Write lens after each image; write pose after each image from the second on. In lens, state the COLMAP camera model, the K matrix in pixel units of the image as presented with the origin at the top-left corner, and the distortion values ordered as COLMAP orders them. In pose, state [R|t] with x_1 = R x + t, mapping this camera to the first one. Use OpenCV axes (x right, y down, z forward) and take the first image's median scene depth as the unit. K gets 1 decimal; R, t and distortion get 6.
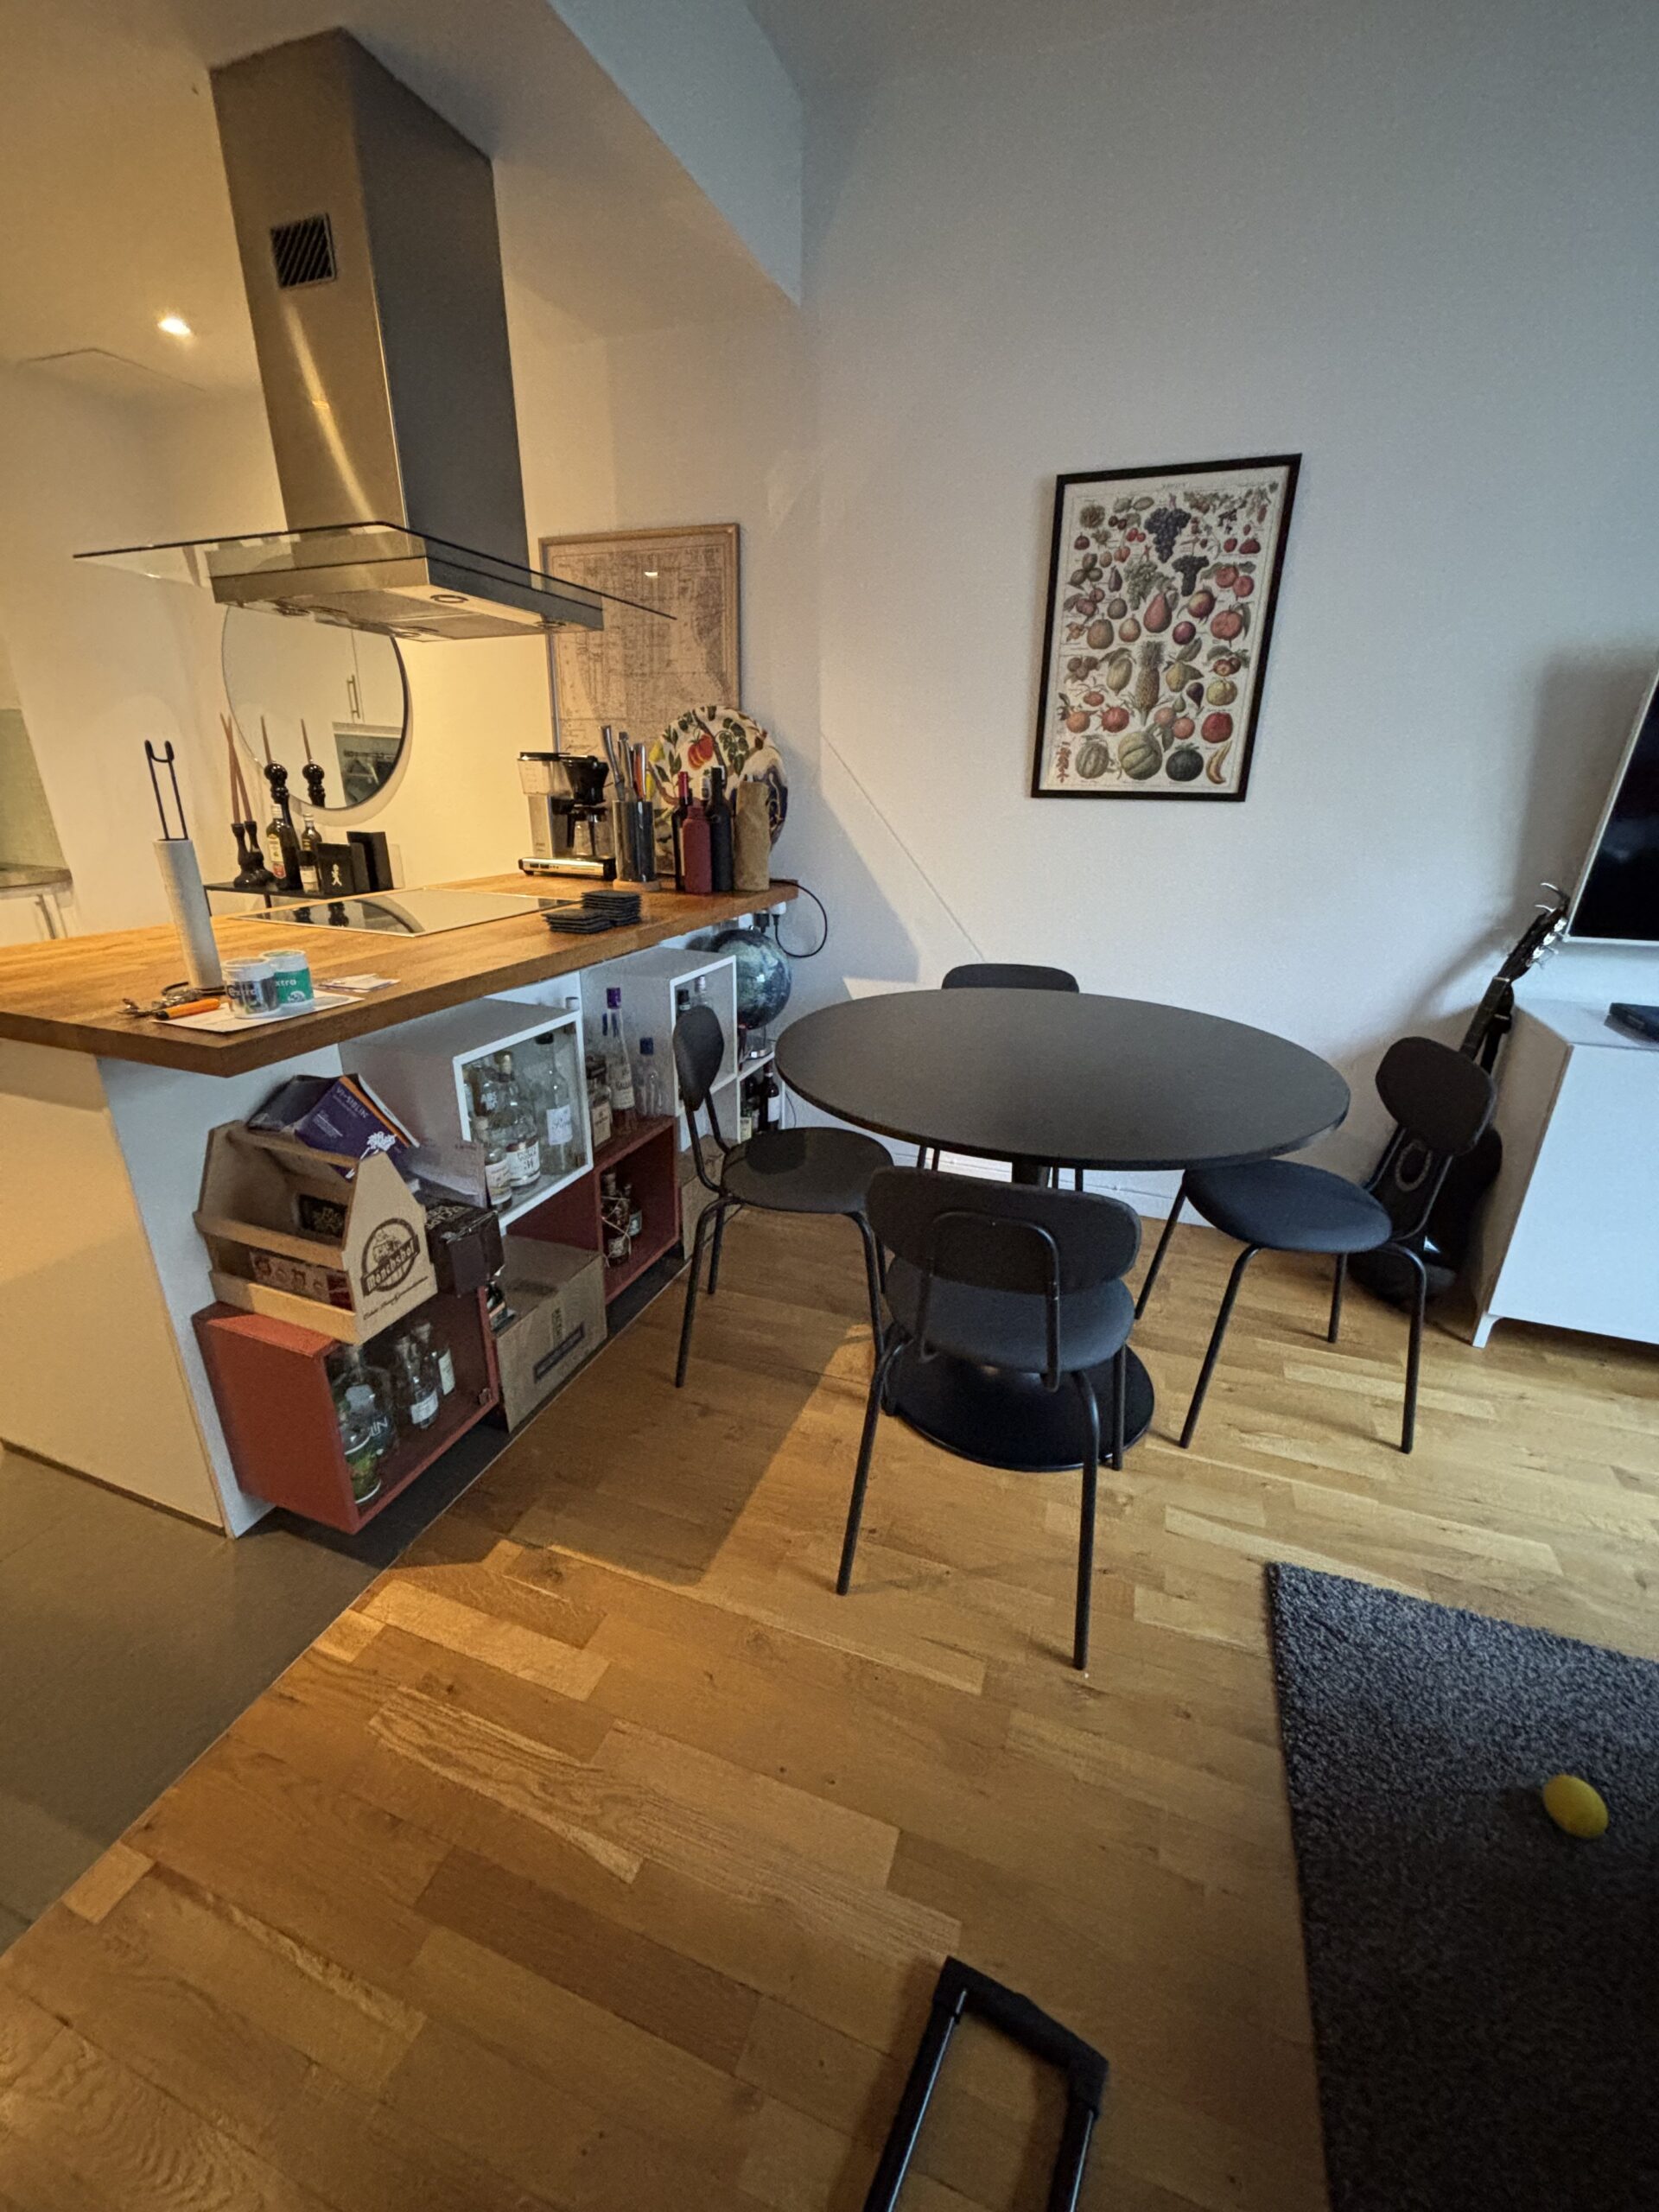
lens RADIAL K [[891.7, 0, 829.5], [0, 891.7, 1106.0], [0, 0, 1]] dist [-0.000464, -0.000162]
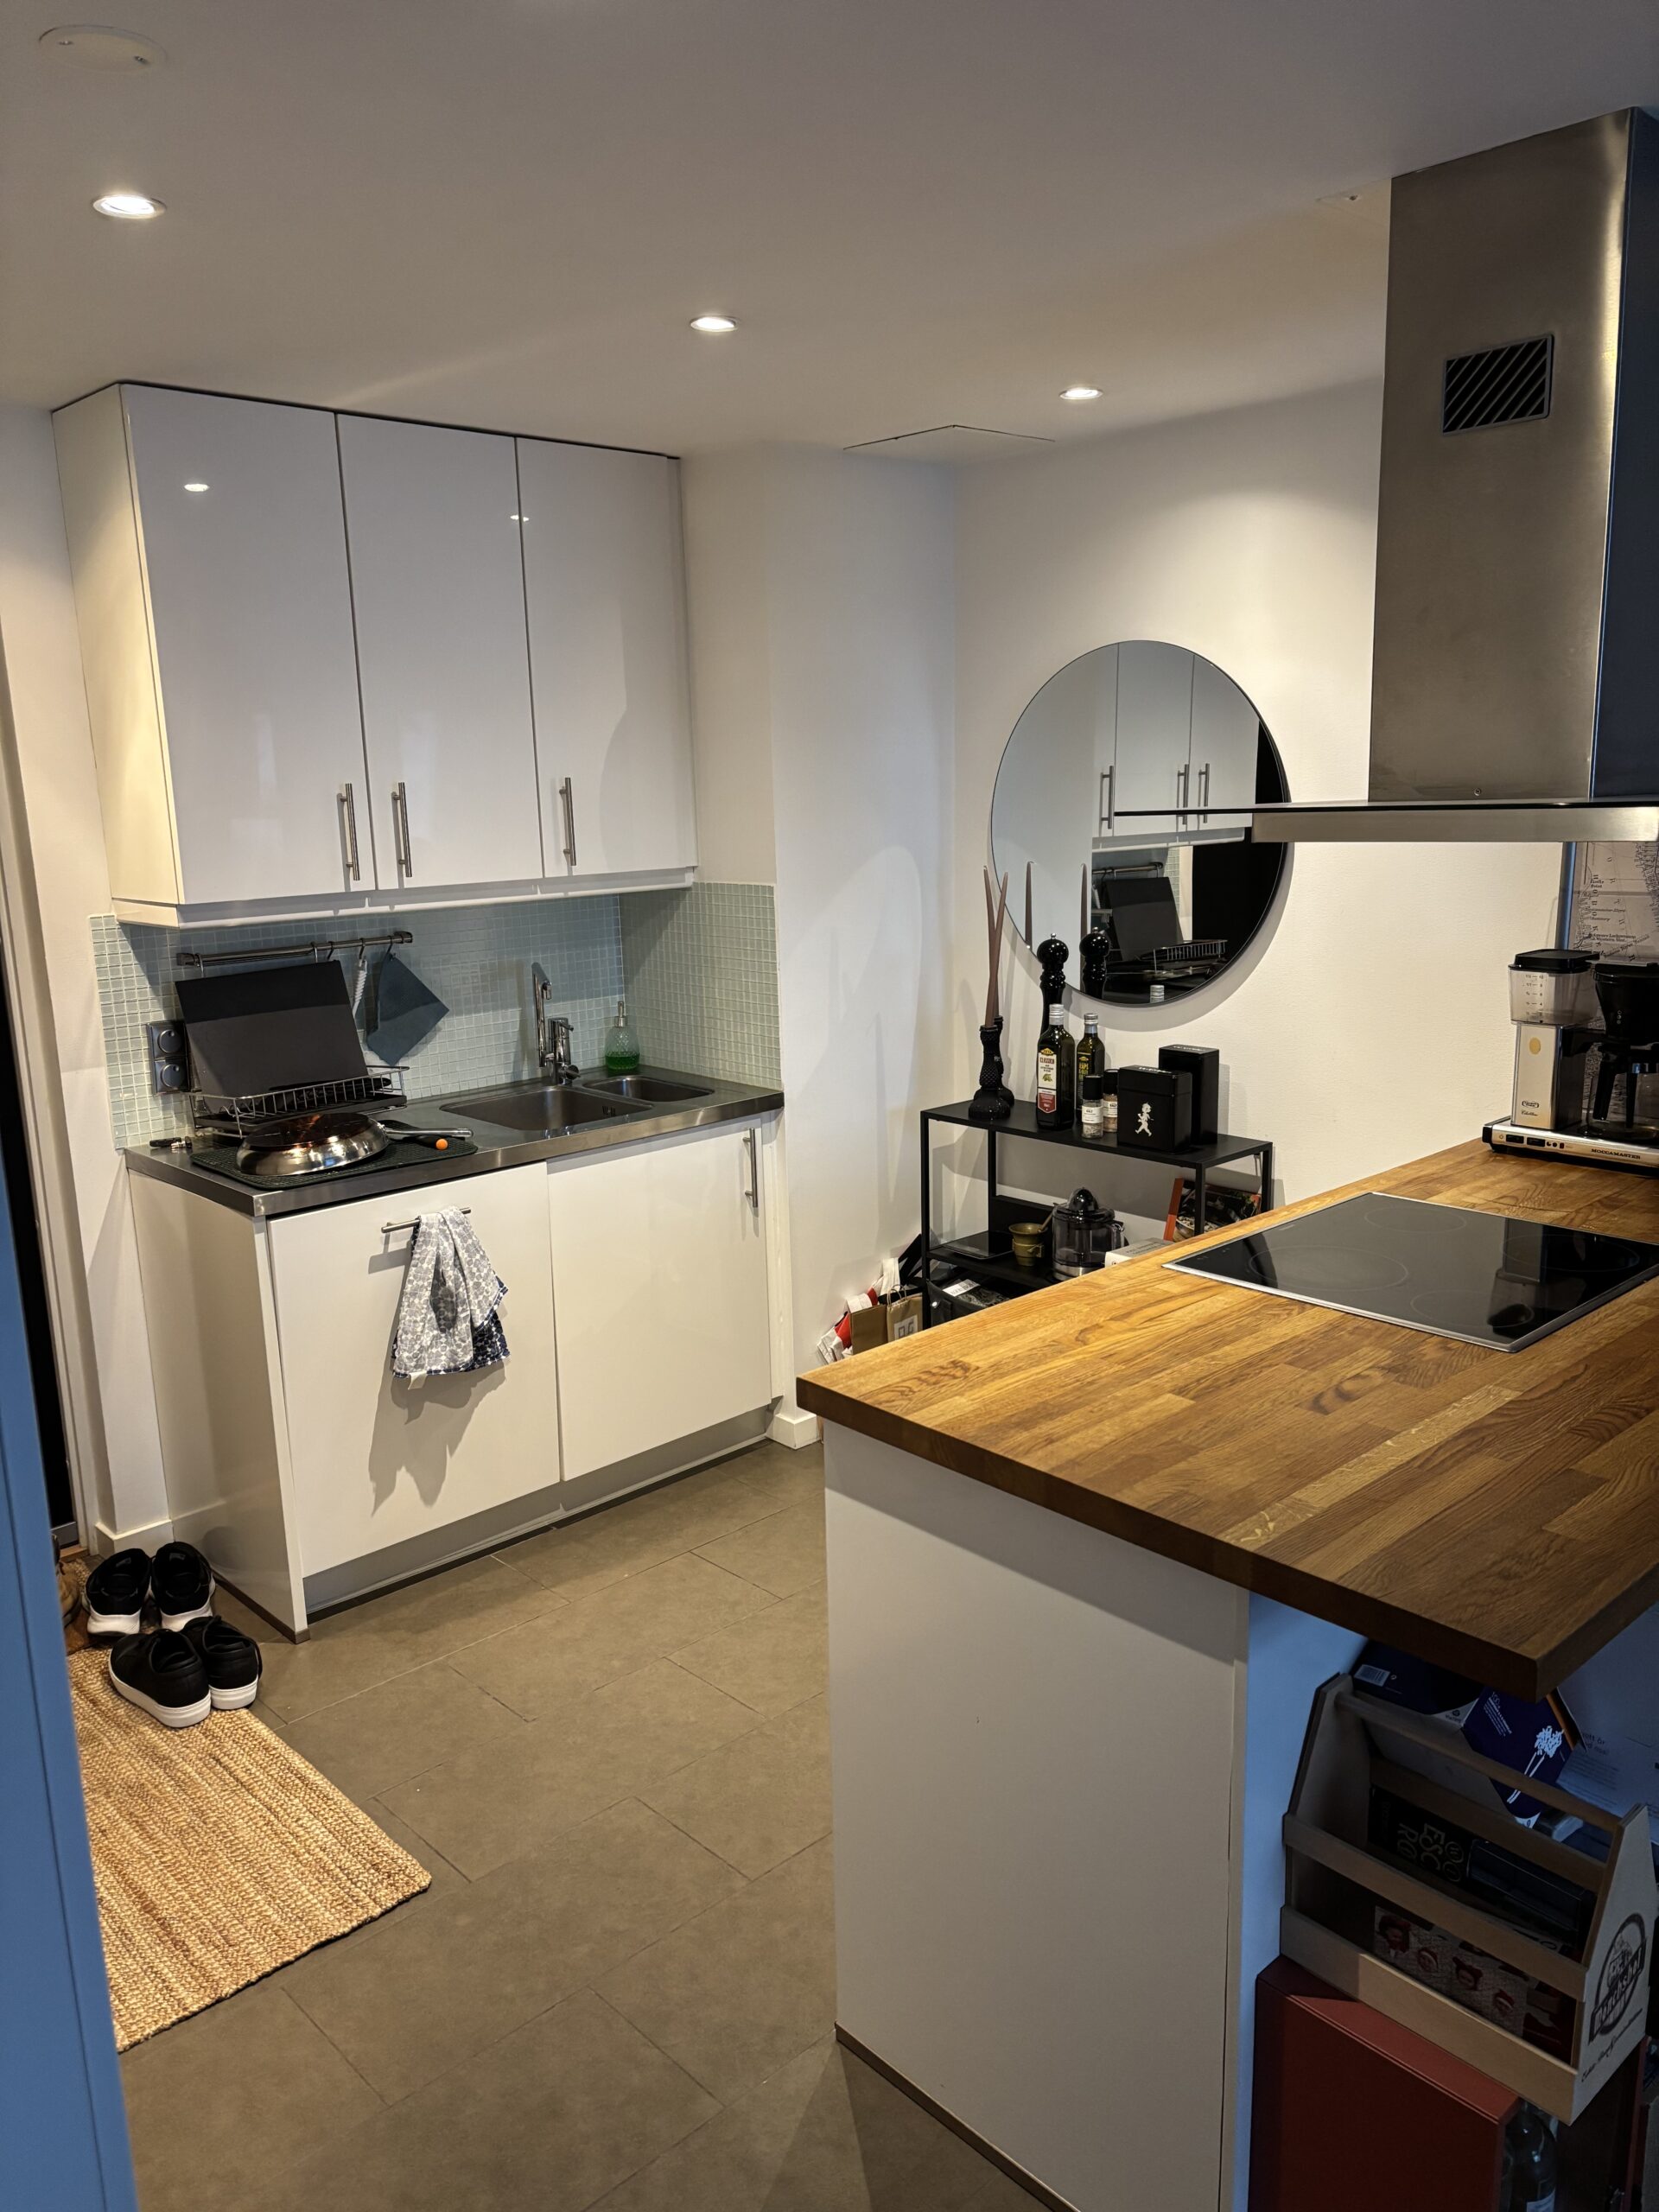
lens RADIAL K [[1642.5, 0, 829.5], [0, 1642.5, 1106.0], [0, 0, 1]] dist [0.099486, -0.116490]
pose [[0.896012, 0.053511, -0.440794, -0.256045], [-0.119318, 0.985215, -0.122939, -0.104476], [0.427699, 0.162749, 0.889149, -0.164379]]
